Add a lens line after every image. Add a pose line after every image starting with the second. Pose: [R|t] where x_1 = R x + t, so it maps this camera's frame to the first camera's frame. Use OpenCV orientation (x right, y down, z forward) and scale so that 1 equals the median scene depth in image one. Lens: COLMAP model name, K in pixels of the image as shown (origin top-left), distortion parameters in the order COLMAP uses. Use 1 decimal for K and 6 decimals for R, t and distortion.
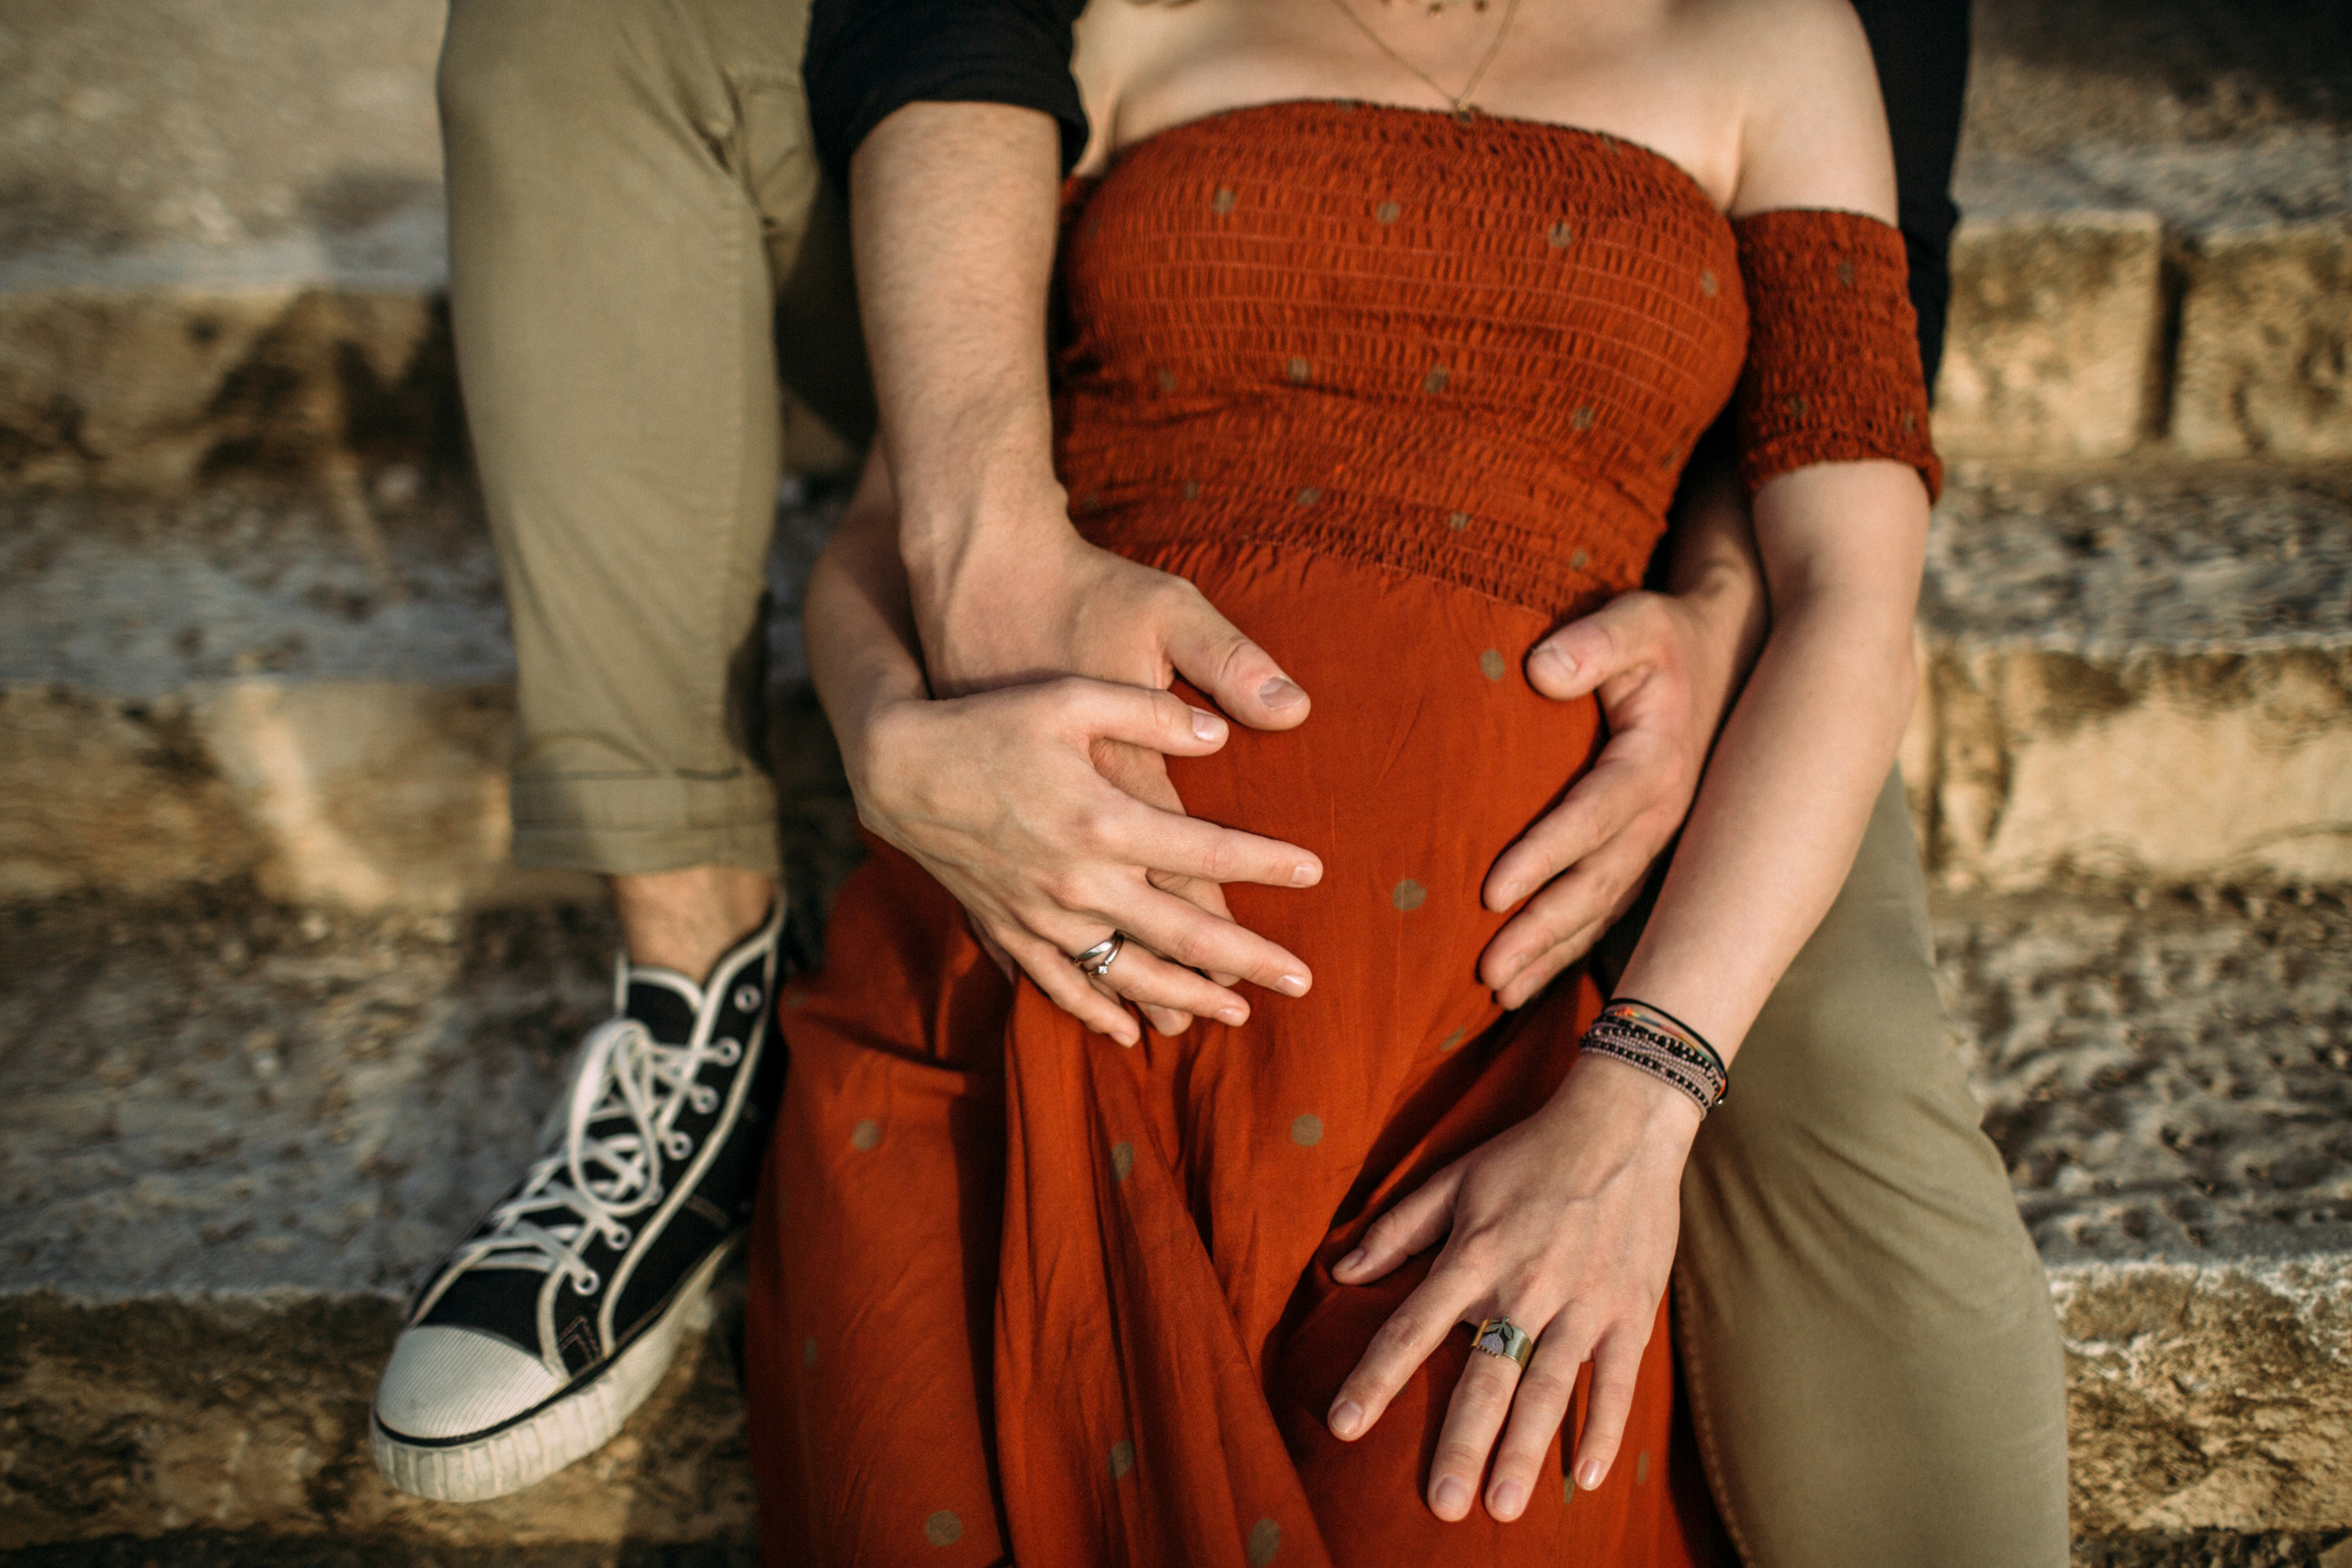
lens RADIAL K [[2268.2, 0, 1173.0], [0, 2268.2, 785.4], [0, 0, 1]] dist [-0.047787, 0.000000]
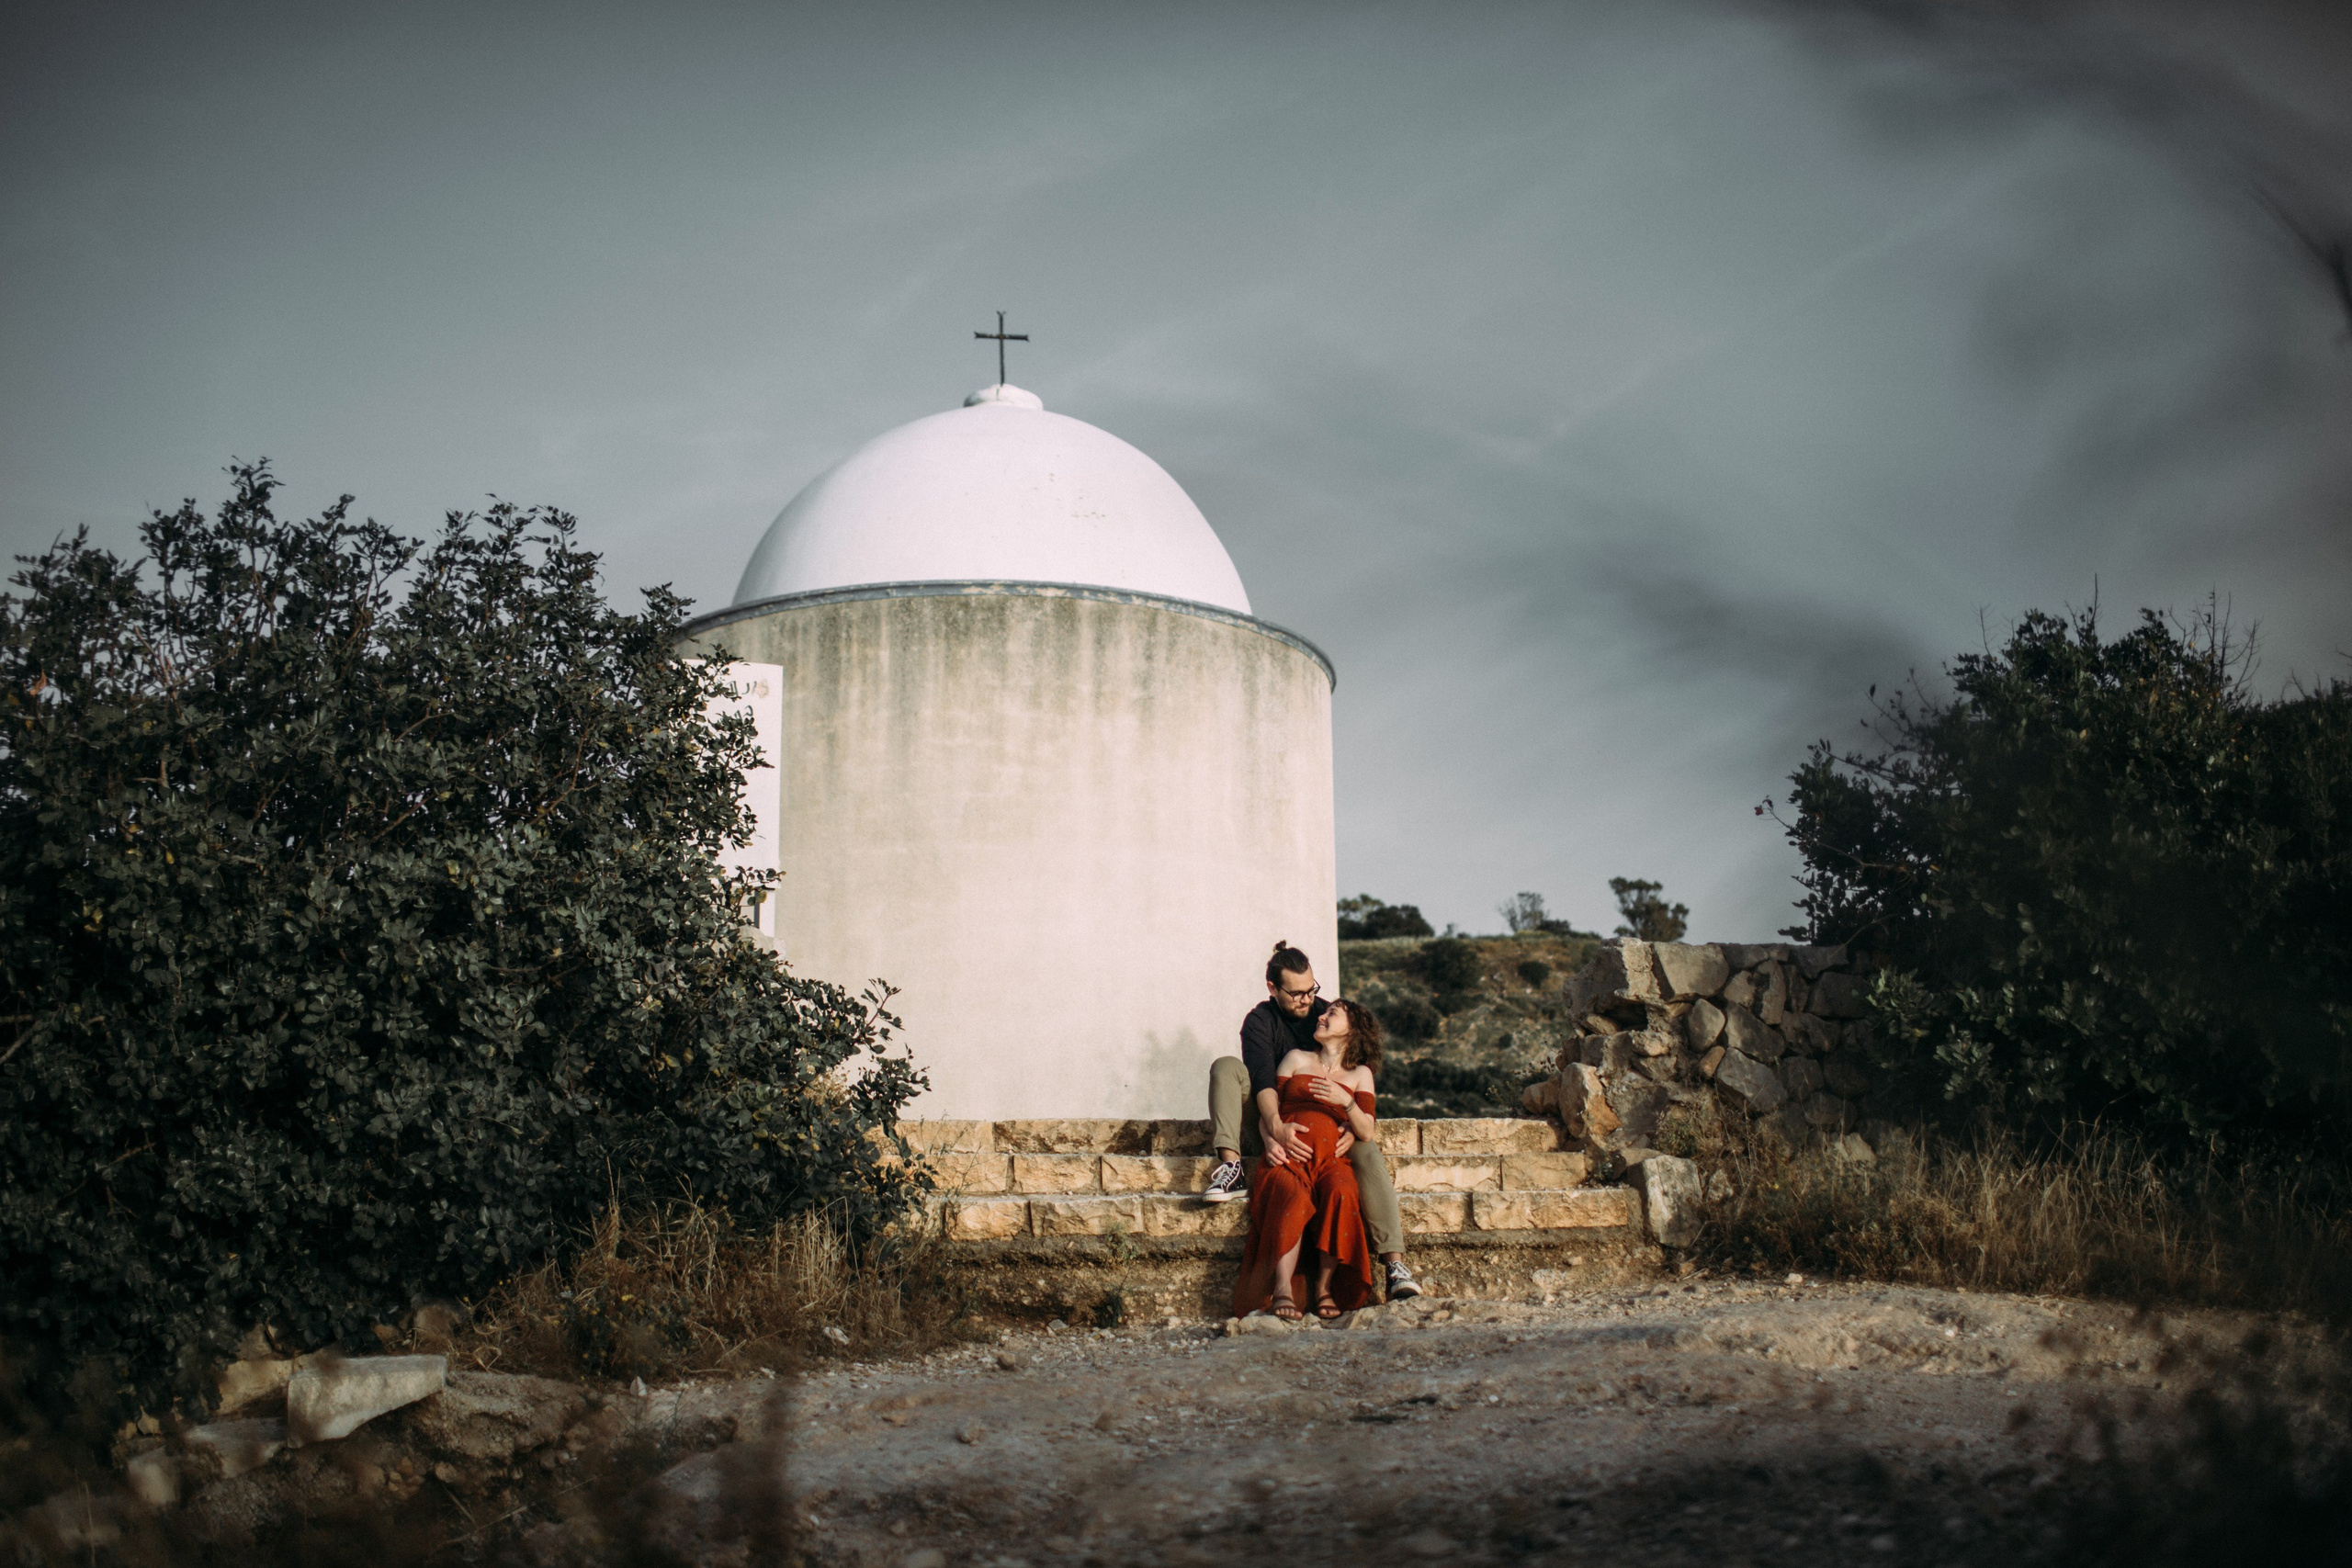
lens RADIAL K [[2268.2, 0, 1181.9], [0, 2268.2, 787.5], [0, 0, 1]] dist [-0.047787, 0.000000]
pose [[0.984010, 0.064371, 0.166073, -1.563650], [0.039022, 0.831841, -0.553640, 2.890524], [-0.173785, 0.551268, 0.816028, -5.398232]]
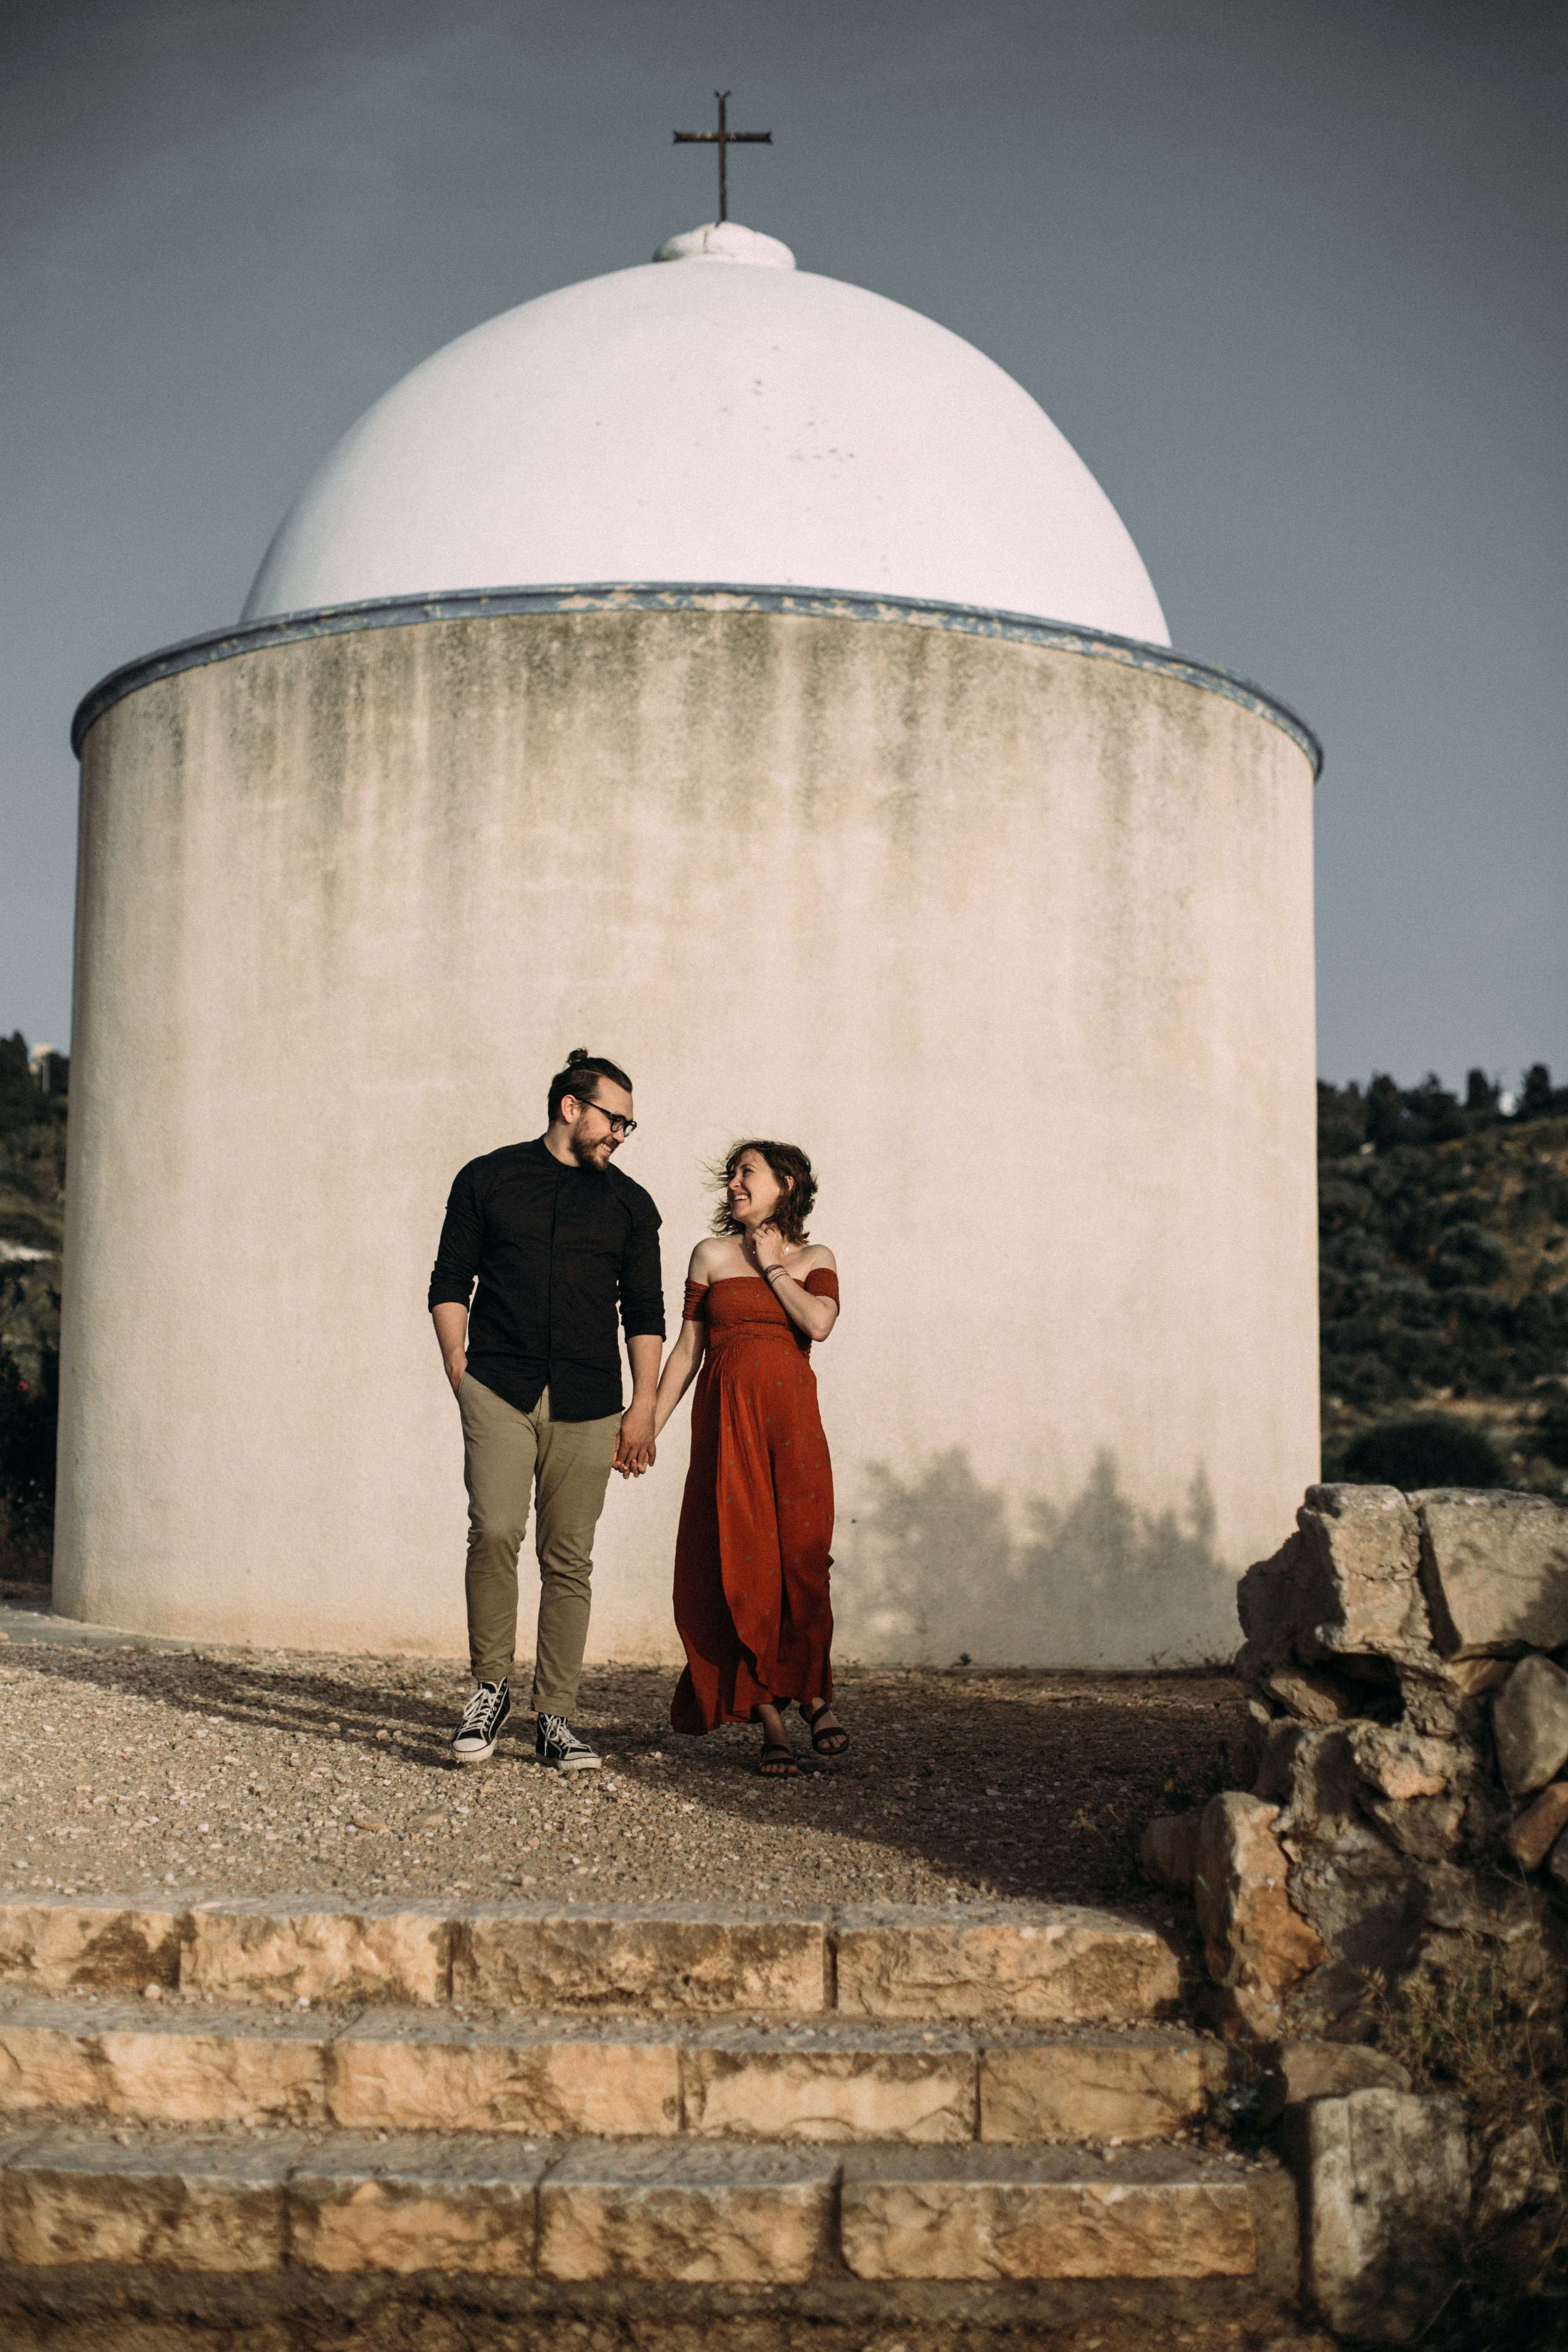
lens RADIAL K [[3412.1, 0, 779.3], [0, 3412.1, 1173.9], [0, 0, 1]] dist [-0.109112, 0.000000]
pose [[0.998641, 0.051261, -0.009447, 0.425659], [-0.049543, 0.877126, -0.477698, 1.013139], [-0.016201, 0.477517, 0.878473, -3.359475]]
